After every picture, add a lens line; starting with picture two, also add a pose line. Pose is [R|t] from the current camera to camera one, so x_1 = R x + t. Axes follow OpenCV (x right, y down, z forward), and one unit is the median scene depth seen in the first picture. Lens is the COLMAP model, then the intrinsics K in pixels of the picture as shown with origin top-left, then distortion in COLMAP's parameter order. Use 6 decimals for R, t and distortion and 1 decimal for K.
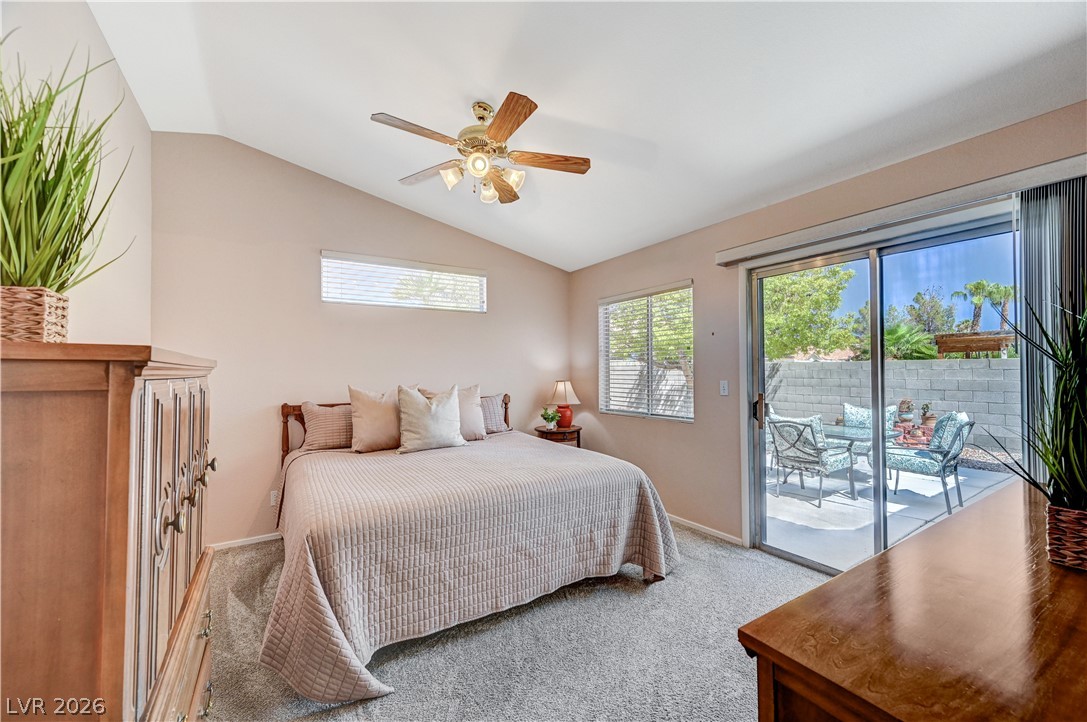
lens RADIAL K [[425.9, 0, 542.6], [0, 425.9, 366.4], [0, 0, 1]] dist [0.002088, 0.000192]
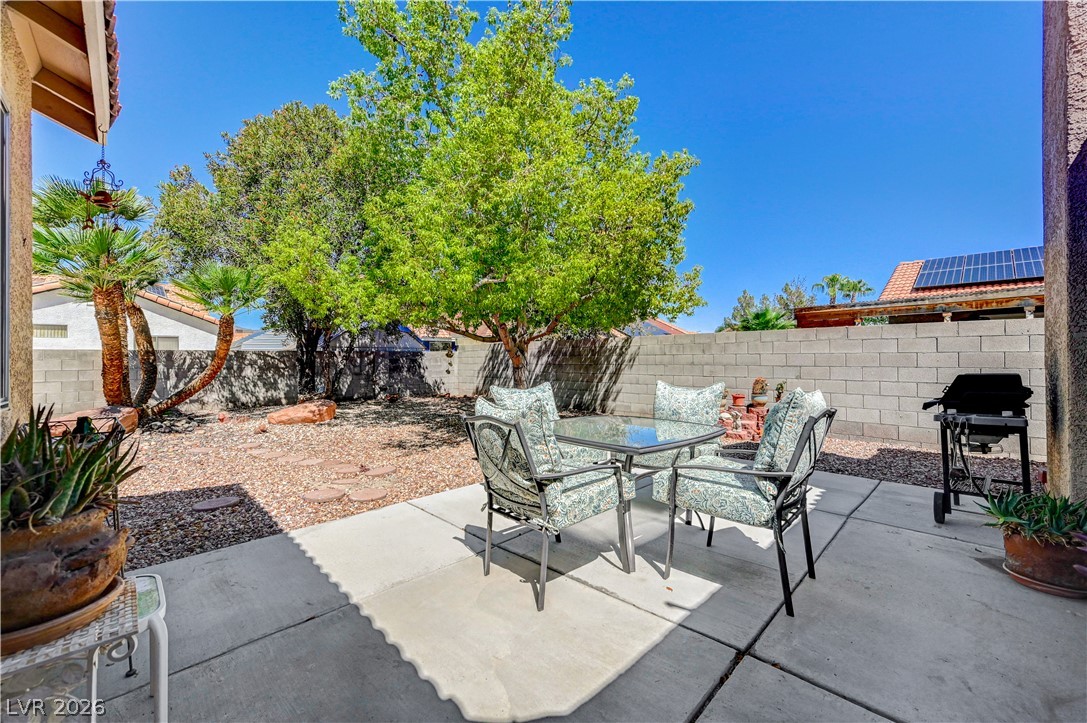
lens RADIAL K [[425.9, 0, 544.2], [0, 425.9, 358.8], [0, 0, 1]] dist [0.002088, 0.000192]
pose [[0.979817, 0.001353, 0.199890, 0.549161], [-0.003307, 0.999950, 0.009442, 0.064168], [-0.199867, -0.009912, 0.979773, 0.551739]]
